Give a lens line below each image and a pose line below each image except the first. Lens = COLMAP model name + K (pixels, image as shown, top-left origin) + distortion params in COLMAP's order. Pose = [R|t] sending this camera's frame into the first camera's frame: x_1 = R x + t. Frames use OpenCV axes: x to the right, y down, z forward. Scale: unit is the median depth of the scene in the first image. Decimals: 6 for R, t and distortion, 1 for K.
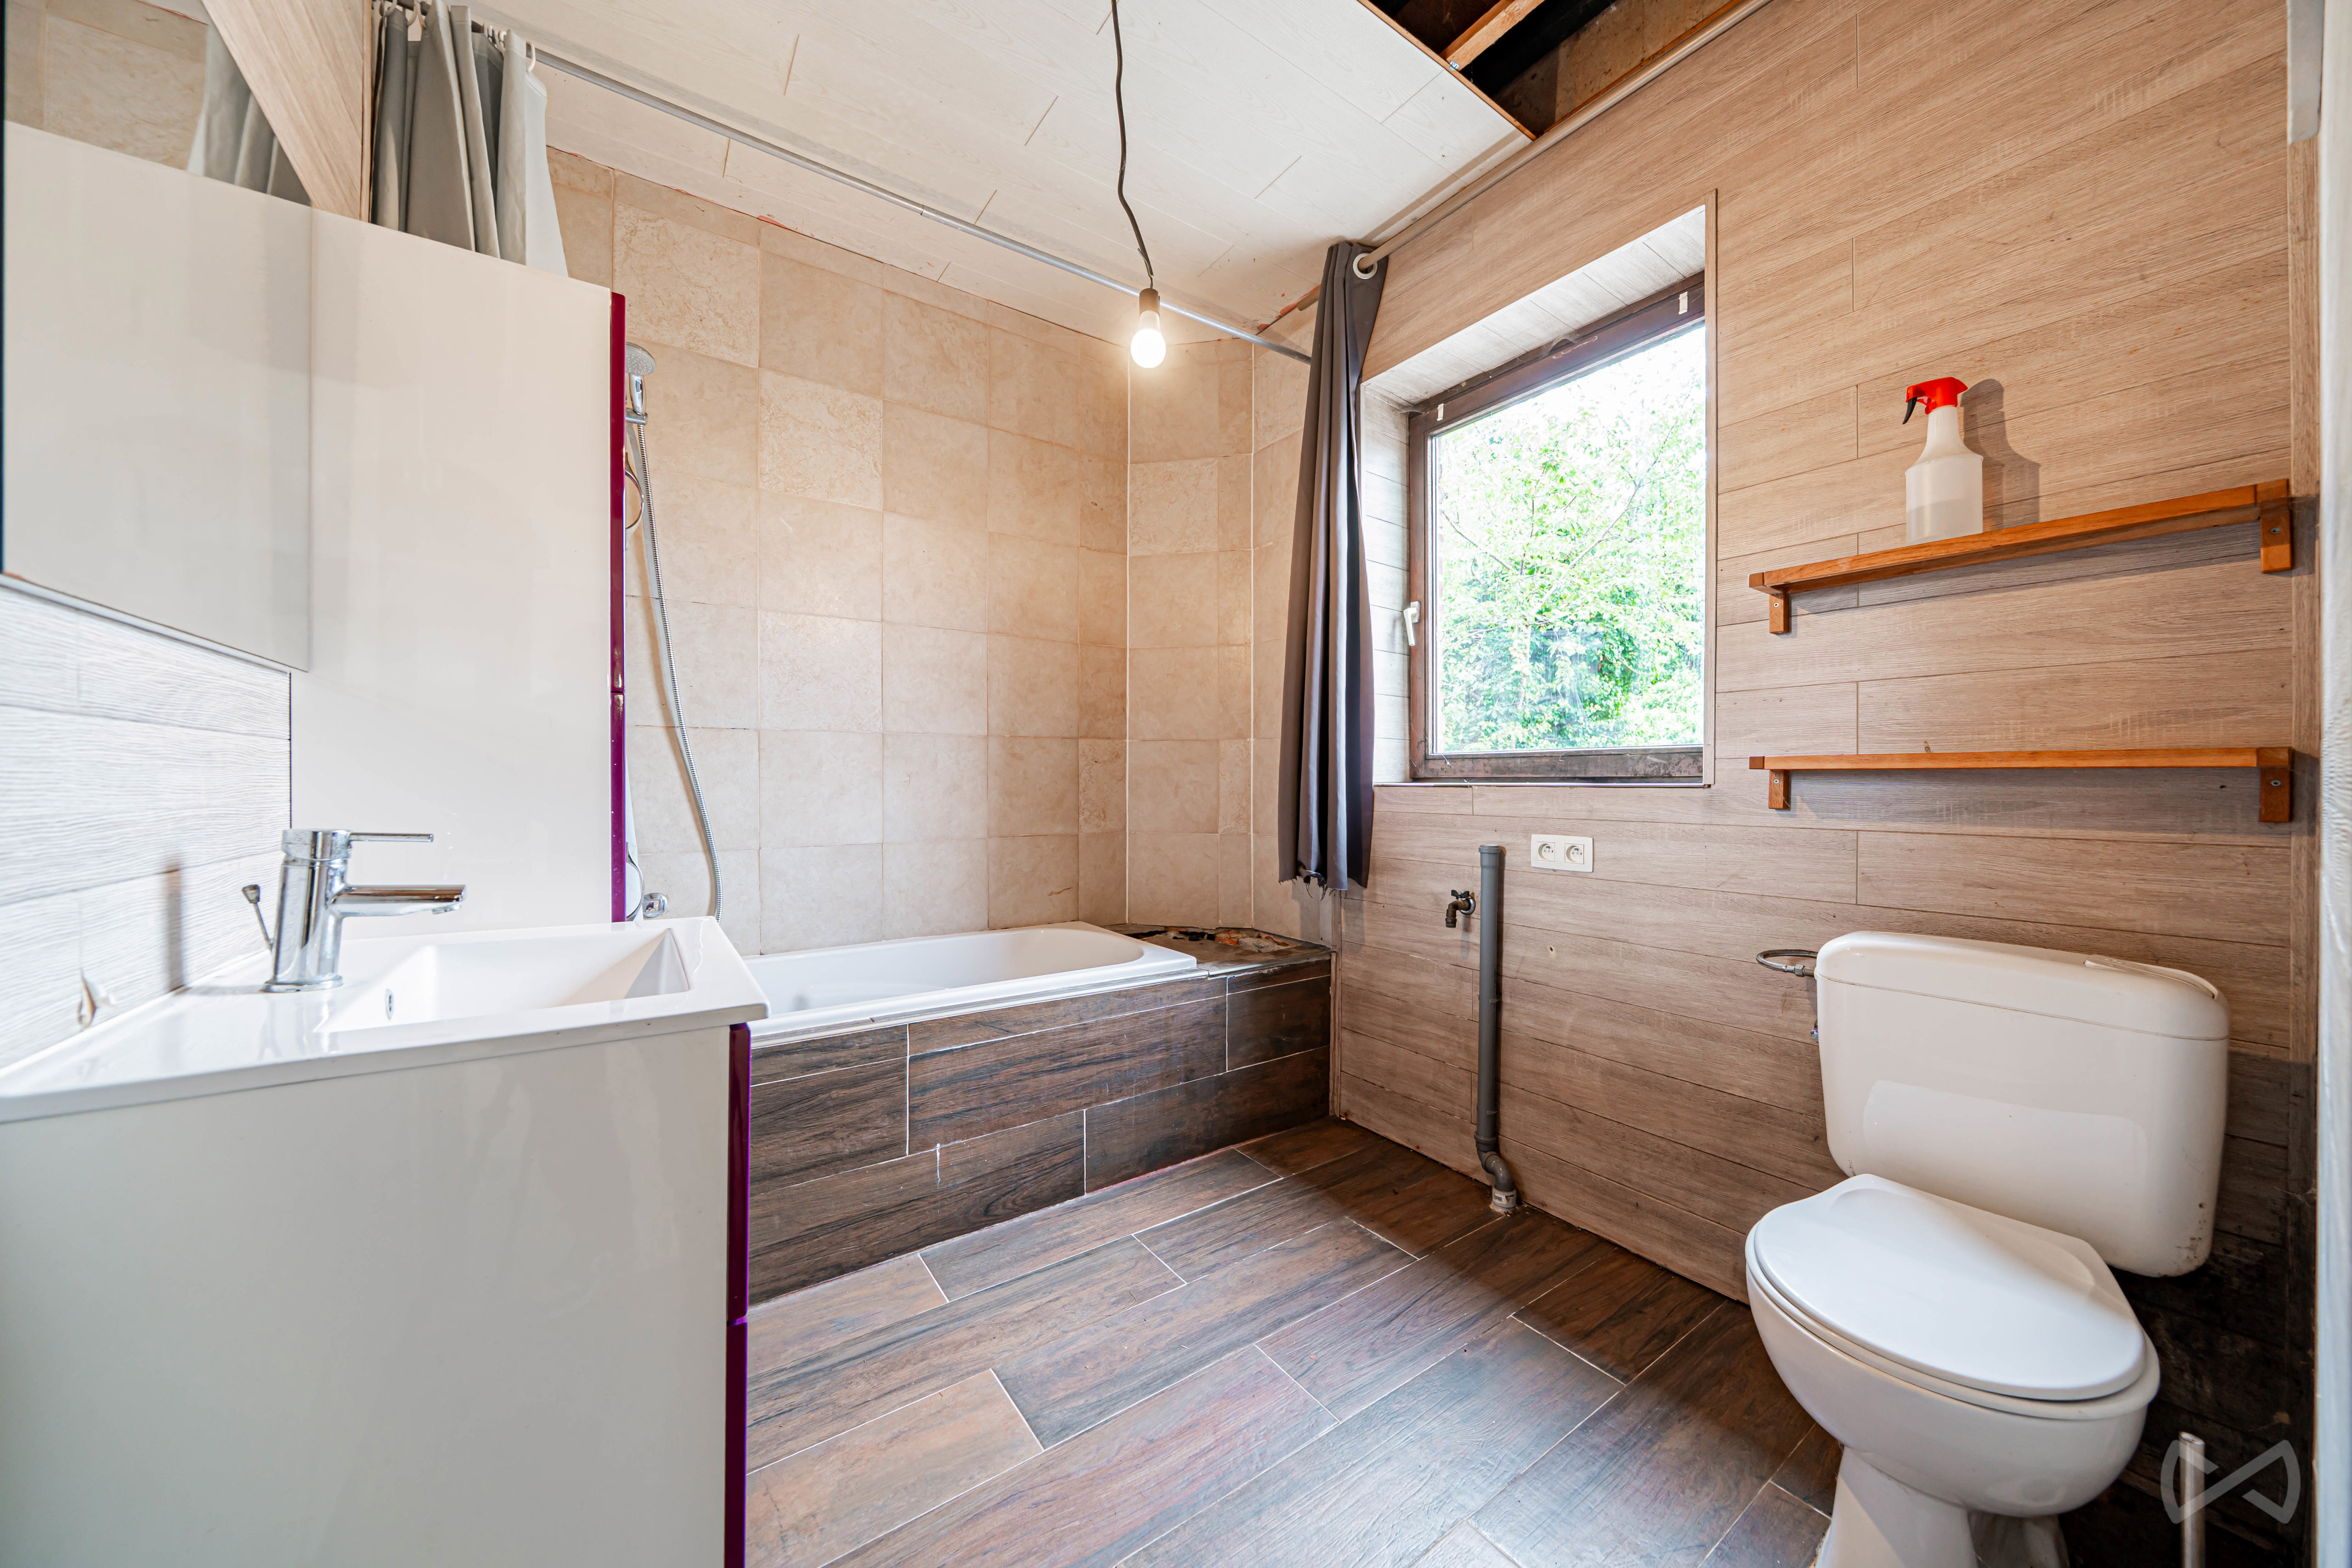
lens RADIAL K [[796.8, 0, 1174.1], [0, 796.8, 781.4], [0, 0, 1]] dist [-0.007521, -0.000136]
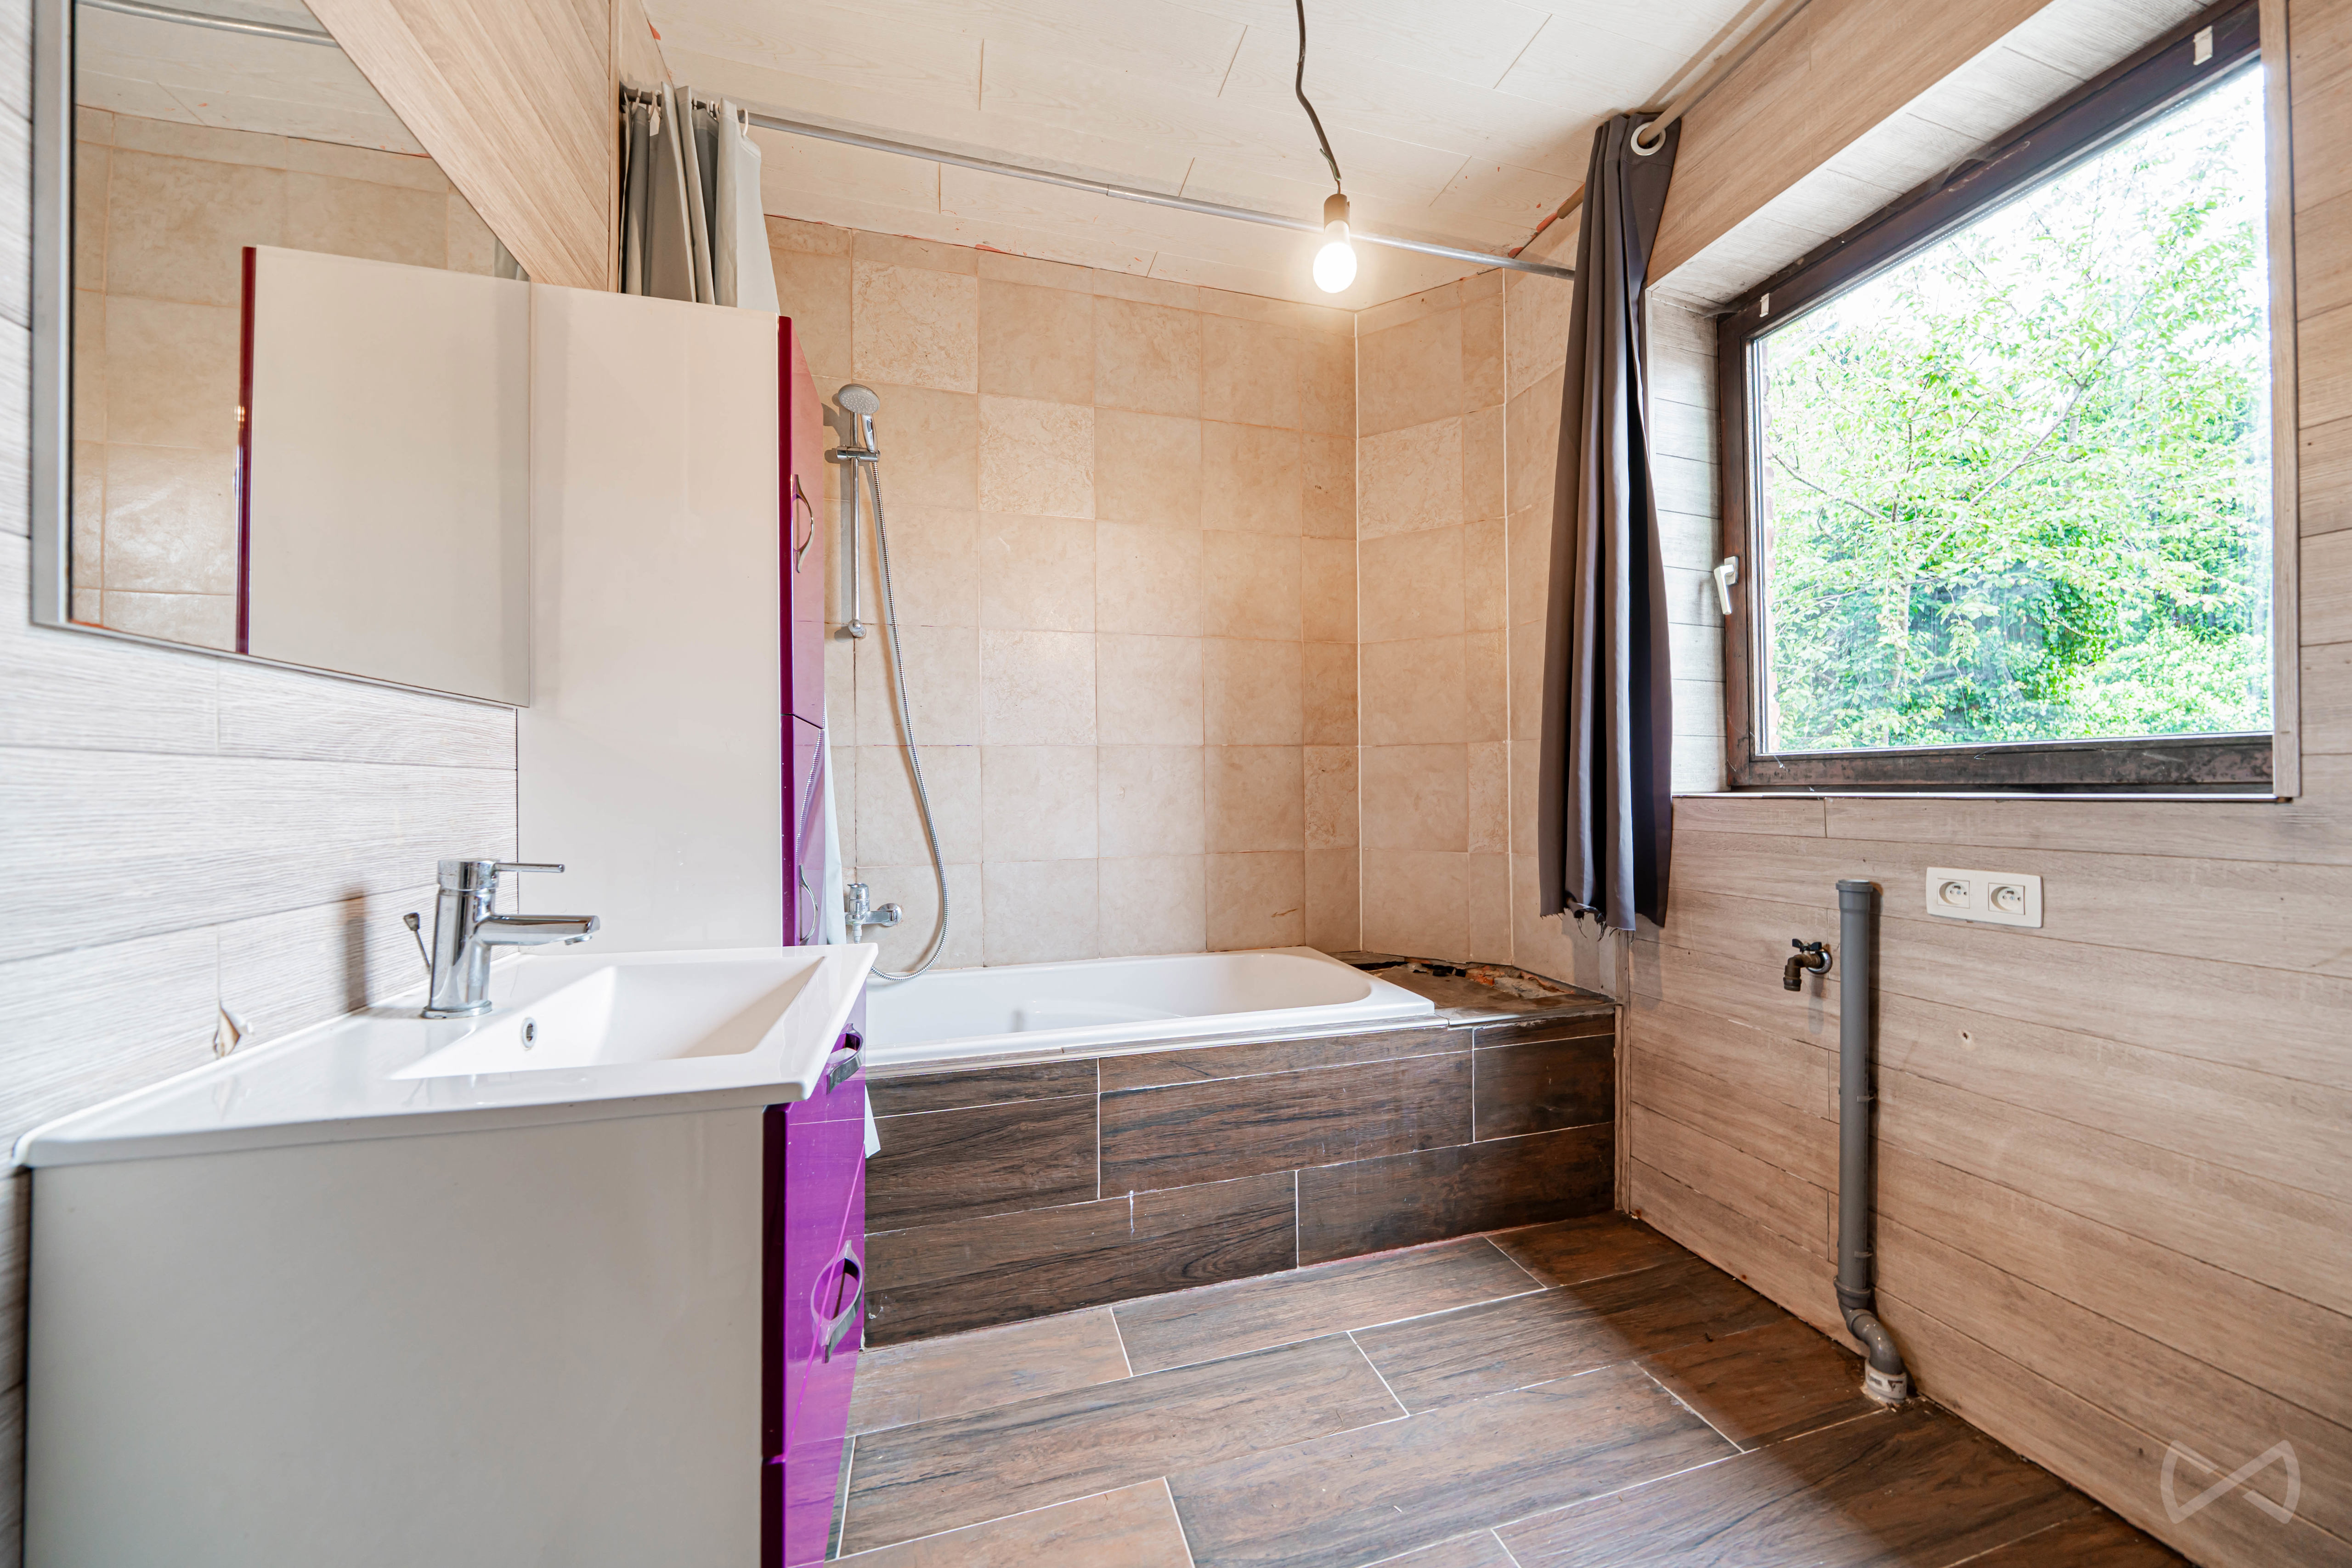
lens RADIAL K [[796.8, 0, 1174.1], [0, 796.8, 781.4], [0, 0, 1]] dist [-0.007521, -0.000136]
pose [[0.946553, -0.011716, -0.322336, 0.045654], [0.009447, 0.999918, -0.008602, -0.008950], [0.322410, 0.005097, 0.946586, 0.121726]]
